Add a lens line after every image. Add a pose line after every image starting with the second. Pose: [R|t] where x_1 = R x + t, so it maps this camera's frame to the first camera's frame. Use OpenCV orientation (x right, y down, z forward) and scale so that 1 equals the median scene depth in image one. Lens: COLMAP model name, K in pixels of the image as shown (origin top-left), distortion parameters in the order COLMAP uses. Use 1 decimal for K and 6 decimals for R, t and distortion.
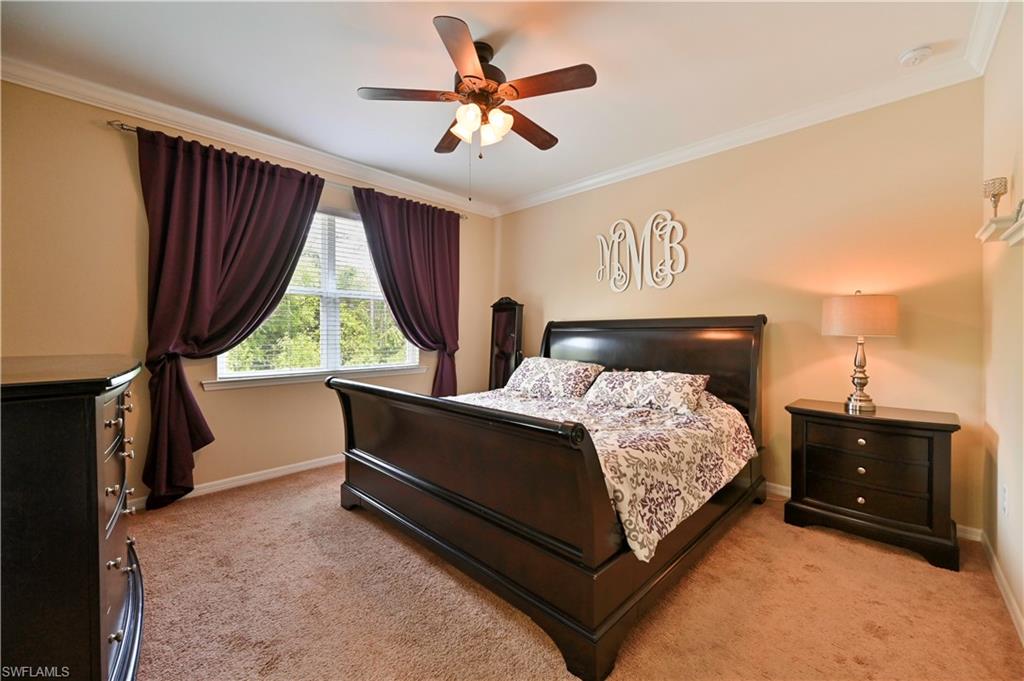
lens RADIAL K [[406.0, 0, 512.1], [0, 406.0, 333.6], [0, 0, 1]] dist [-0.001027, -0.000400]
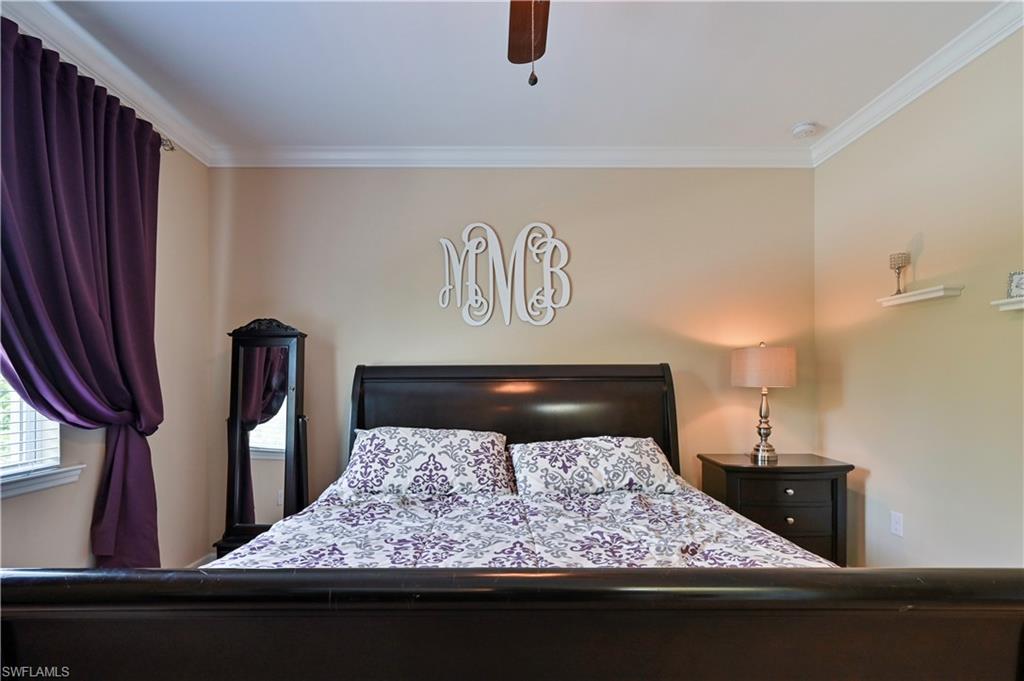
lens RADIAL K [[483.9, 0, 510.1], [0, 483.9, 376.5], [0, 0, 1]] dist [-0.002493, -0.000268]
pose [[0.709195, 0.006773, 0.704979, -0.329081], [0.002884, 0.999918, -0.012508, -0.005139], [-0.705006, 0.010904, 0.709118, 0.437093]]
